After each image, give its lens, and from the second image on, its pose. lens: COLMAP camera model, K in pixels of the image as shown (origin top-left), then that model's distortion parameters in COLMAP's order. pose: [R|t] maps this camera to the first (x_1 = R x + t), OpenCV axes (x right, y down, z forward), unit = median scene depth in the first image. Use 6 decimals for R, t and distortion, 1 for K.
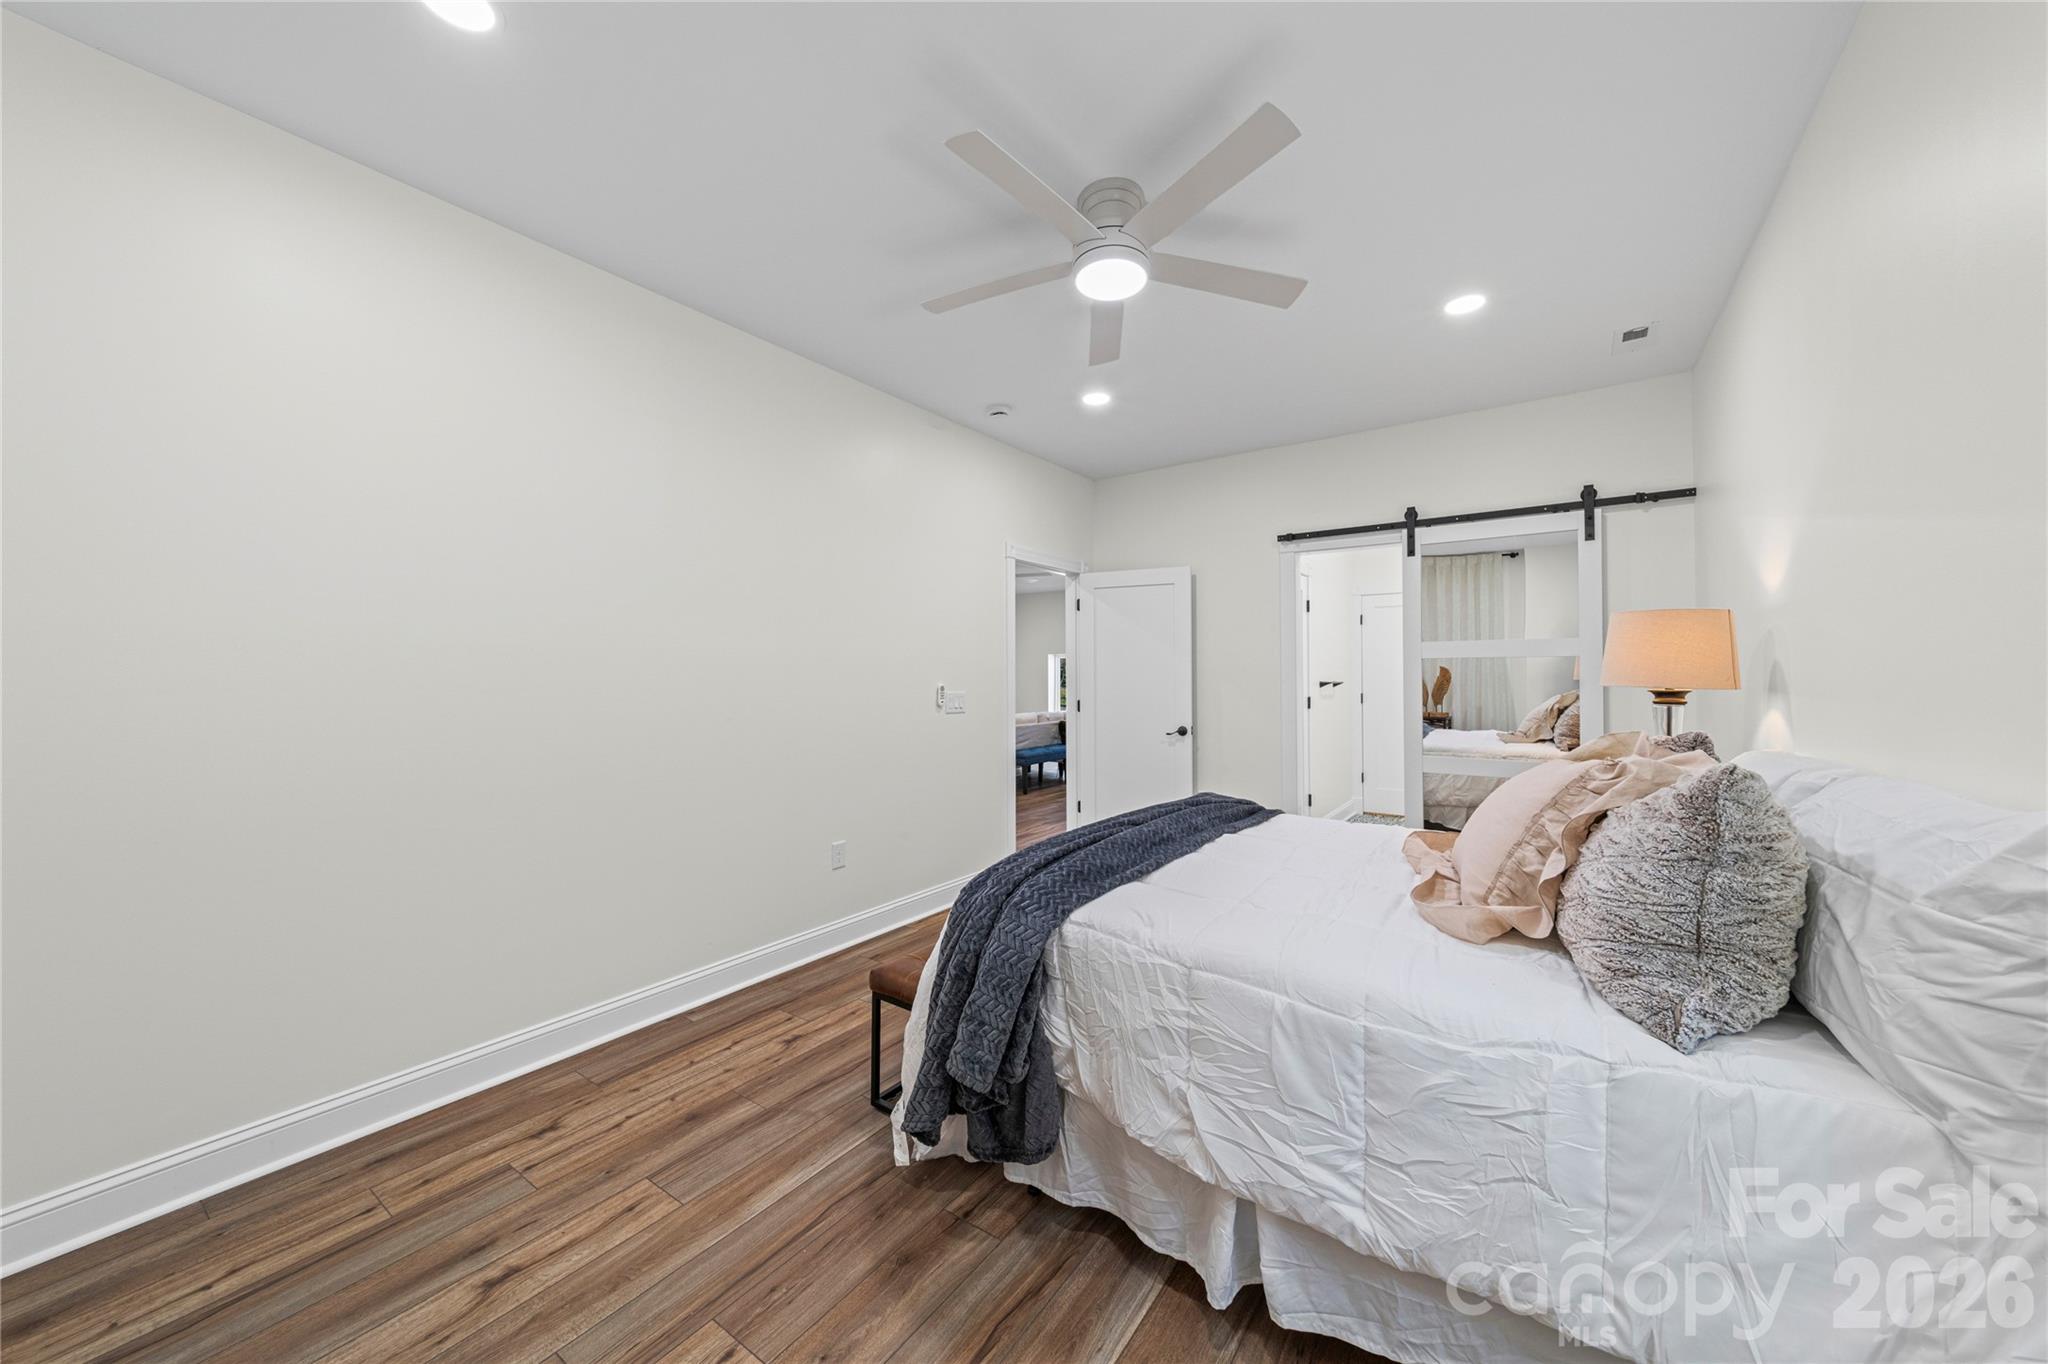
lens RADIAL K [[722.7, 0, 1040.6], [0, 722.7, 670.9], [0, 0, 1]] dist [0.003244, 0.000462]
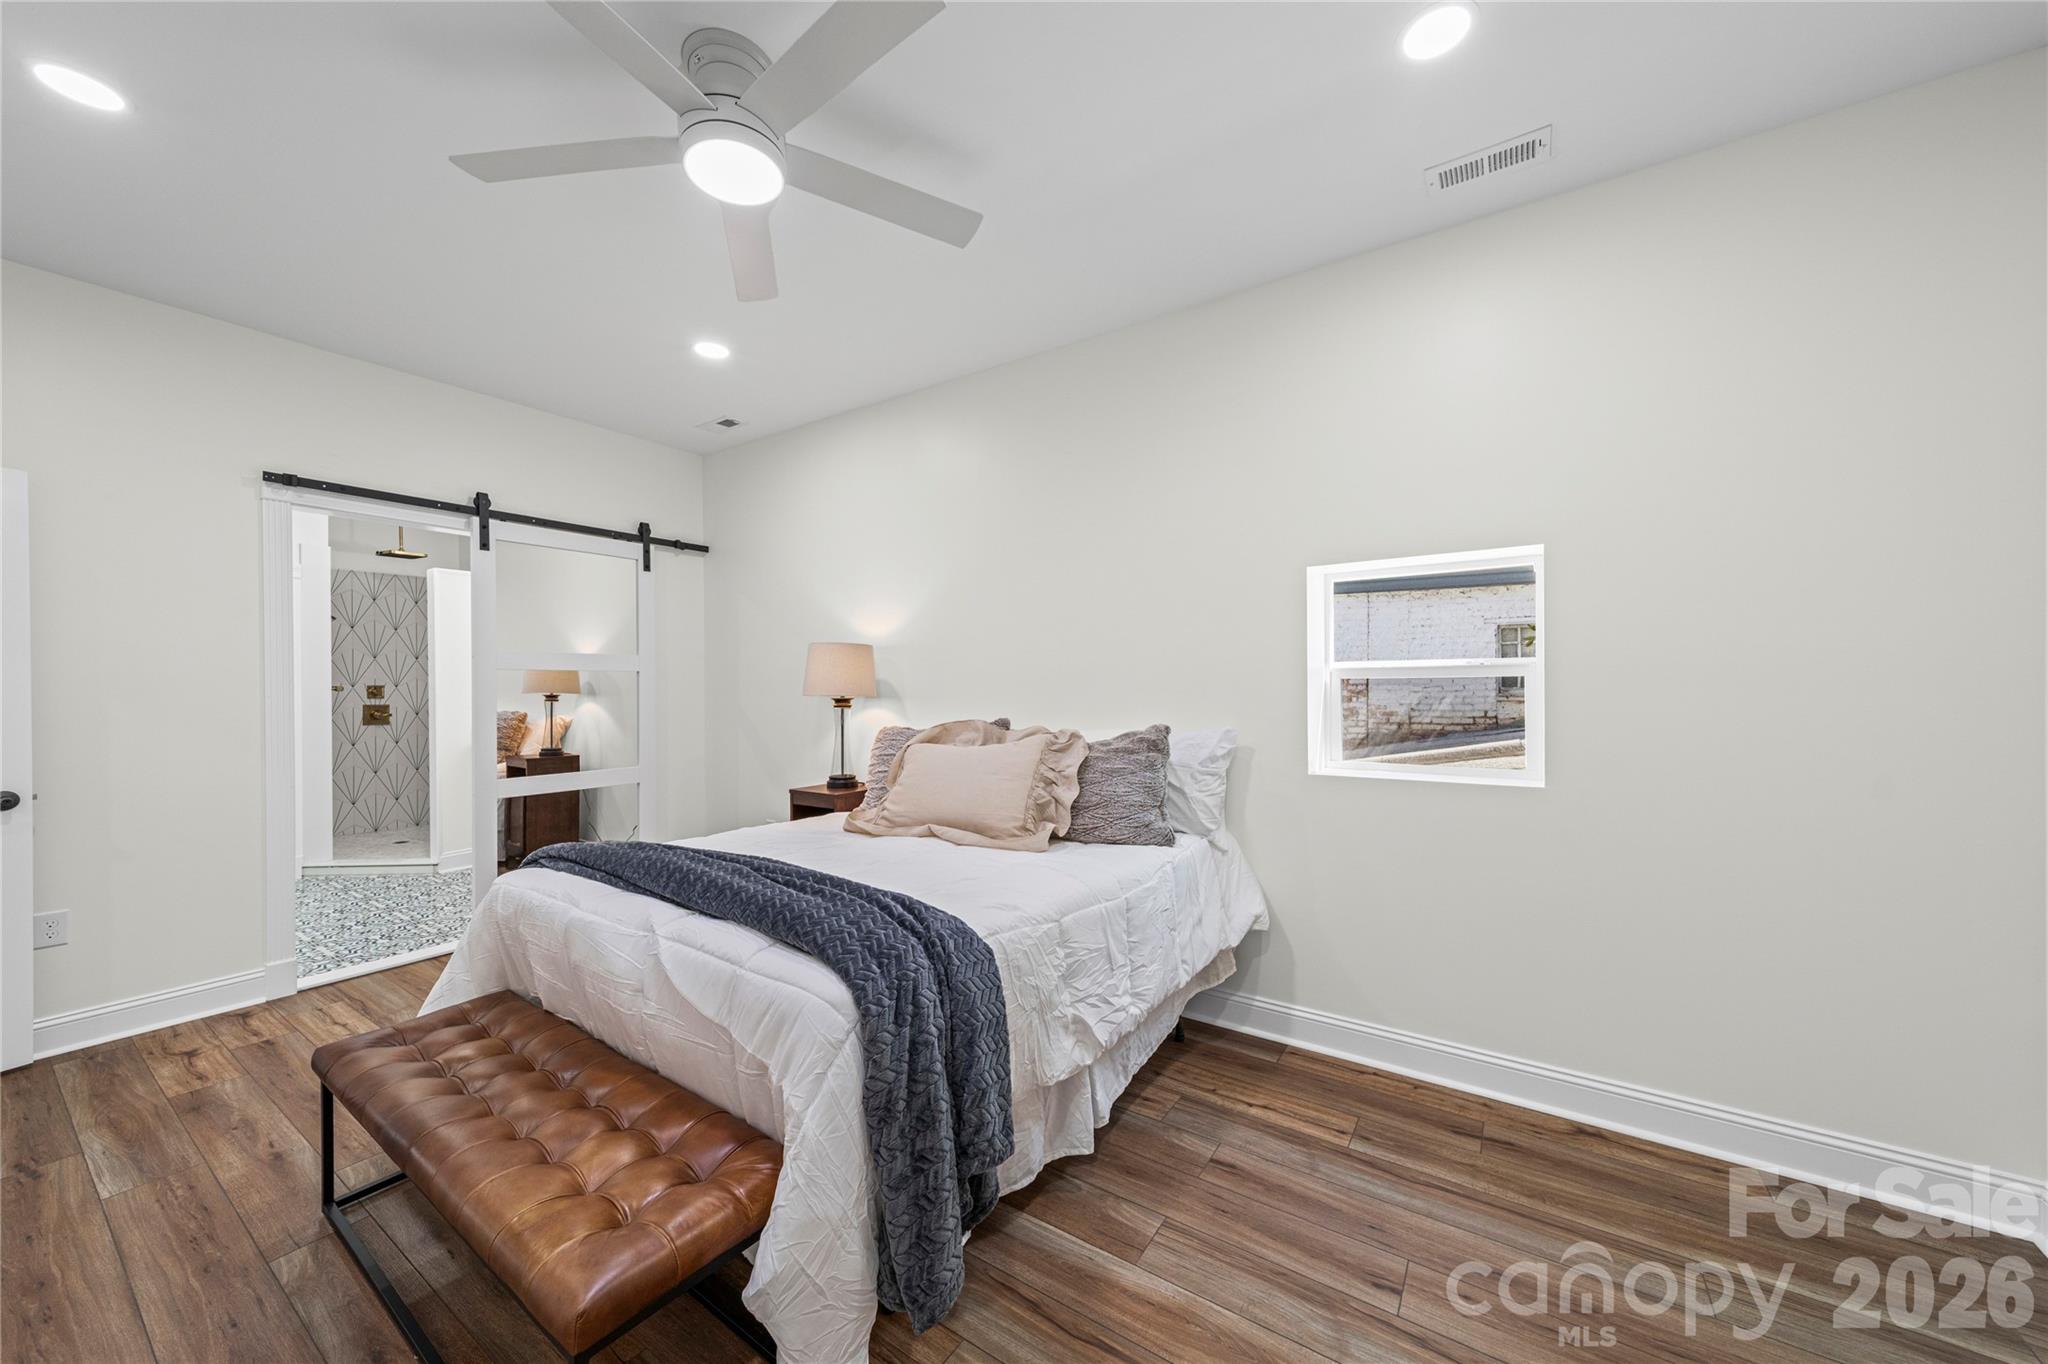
lens RADIAL K [[722.7, 0, 1020.1], [0, 722.7, 693.4], [0, 0, 1]] dist [0.003244, 0.000462]
pose [[0.001939, -0.006596, 0.999976, -0.967600], [-0.005531, 0.999963, 0.006606, 0.008732], [-0.999983, -0.005543, 0.001902, 0.989451]]
